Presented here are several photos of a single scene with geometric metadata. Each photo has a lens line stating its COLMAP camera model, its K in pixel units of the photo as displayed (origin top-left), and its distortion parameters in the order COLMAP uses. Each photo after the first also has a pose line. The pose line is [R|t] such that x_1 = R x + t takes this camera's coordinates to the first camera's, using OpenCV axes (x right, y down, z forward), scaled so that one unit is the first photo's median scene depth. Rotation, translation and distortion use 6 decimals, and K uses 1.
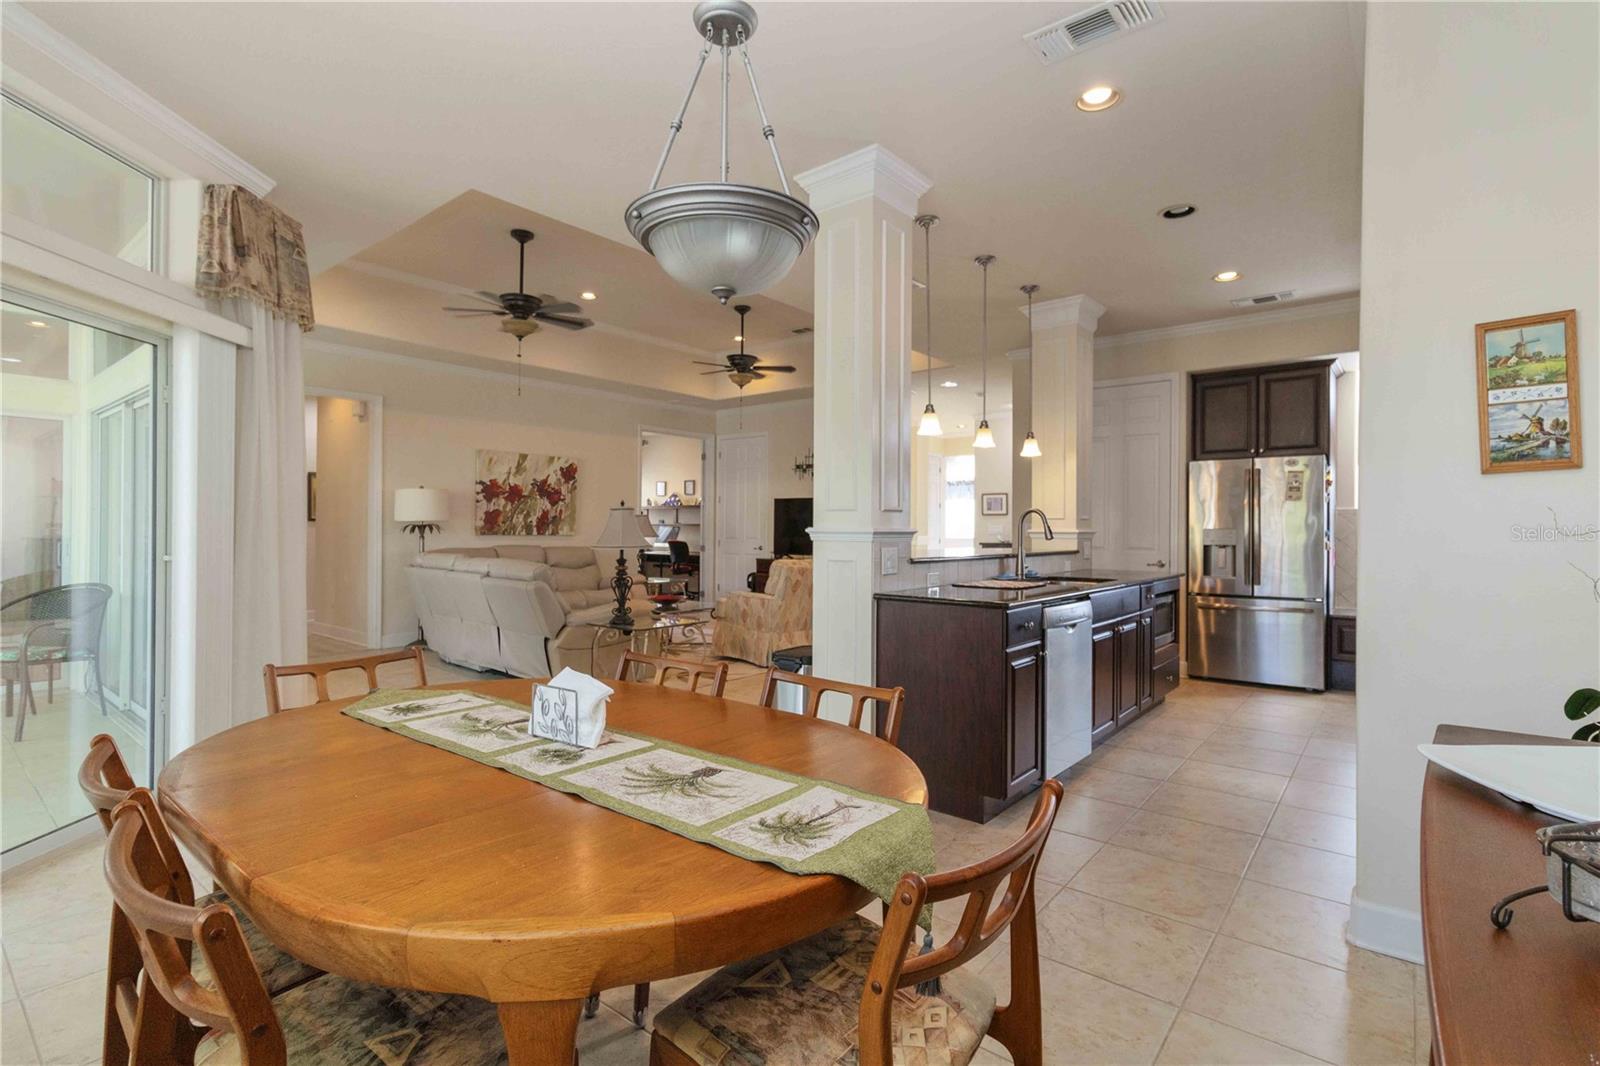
lens RADIAL K [[753.7, 0, 800.0], [0, 753.7, 533.0], [0, 0, 1]] dist [0.001485, 0.000408]
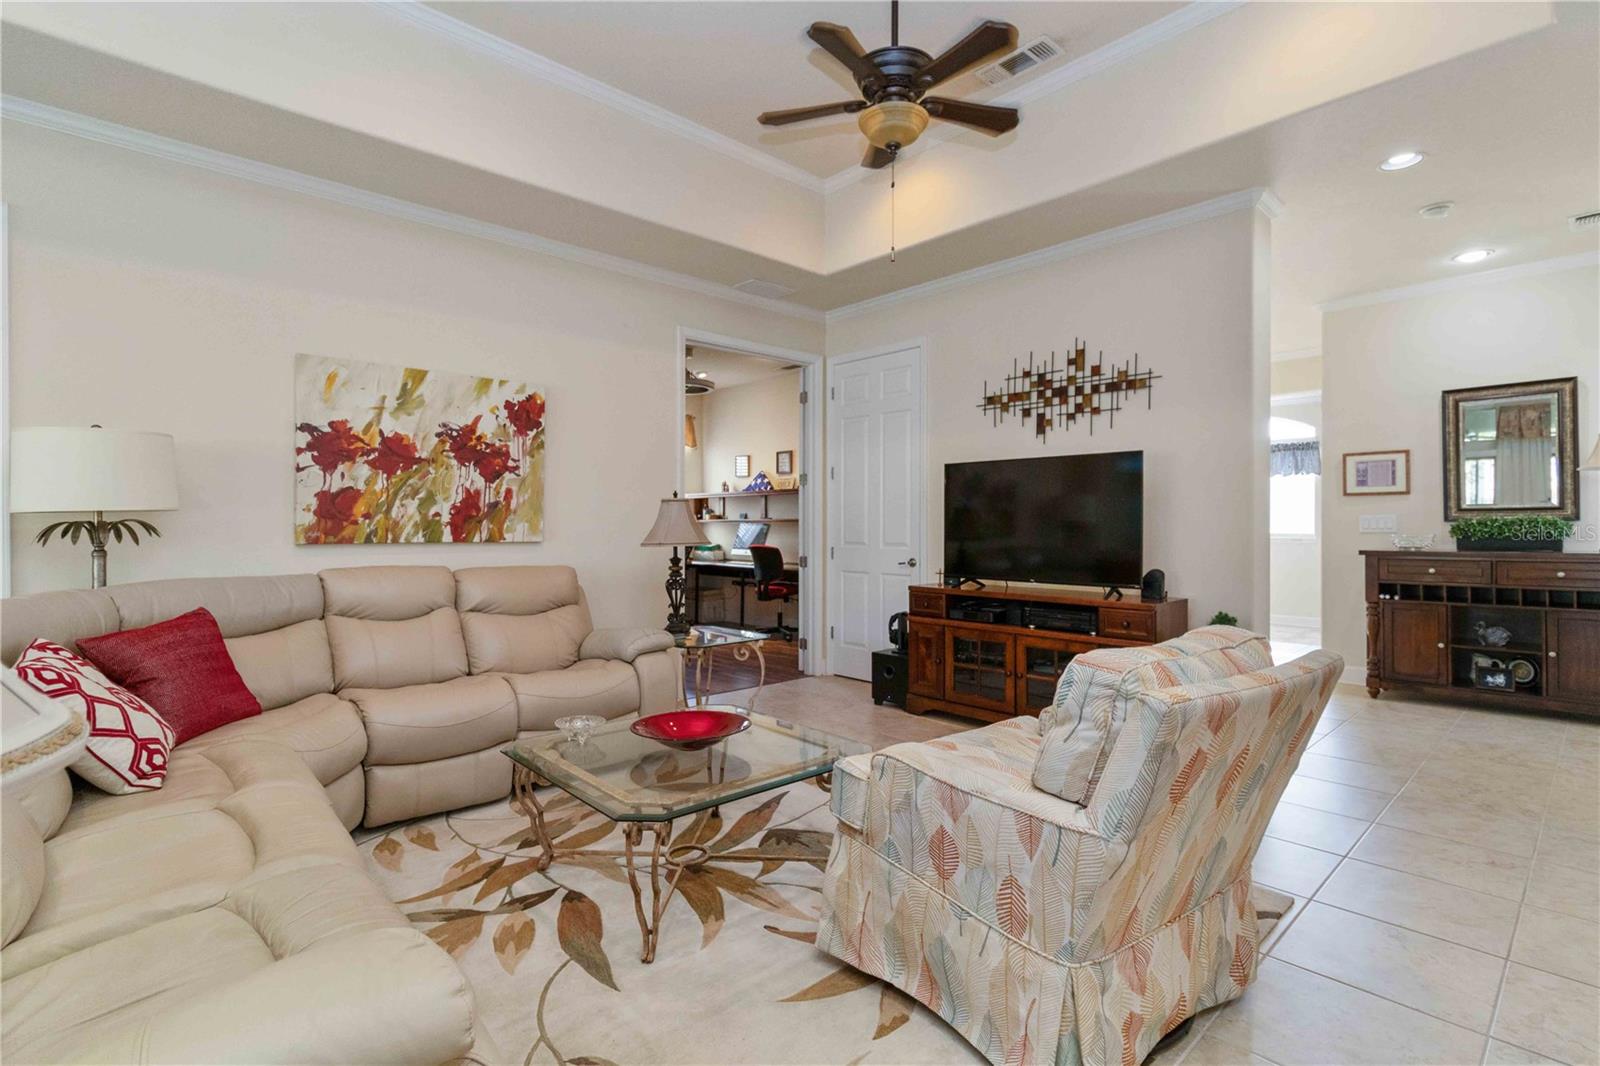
lens RADIAL K [[758.2, 0, 799.7], [0, 758.2, 522.9], [0, 0, 1]] dist [0.000911, 0.000769]
pose [[0.989844, -0.008529, -0.141903, -0.068213], [0.007170, 0.999923, -0.010083, -0.003478], [0.141979, 0.008963, 0.989829, 0.584535]]
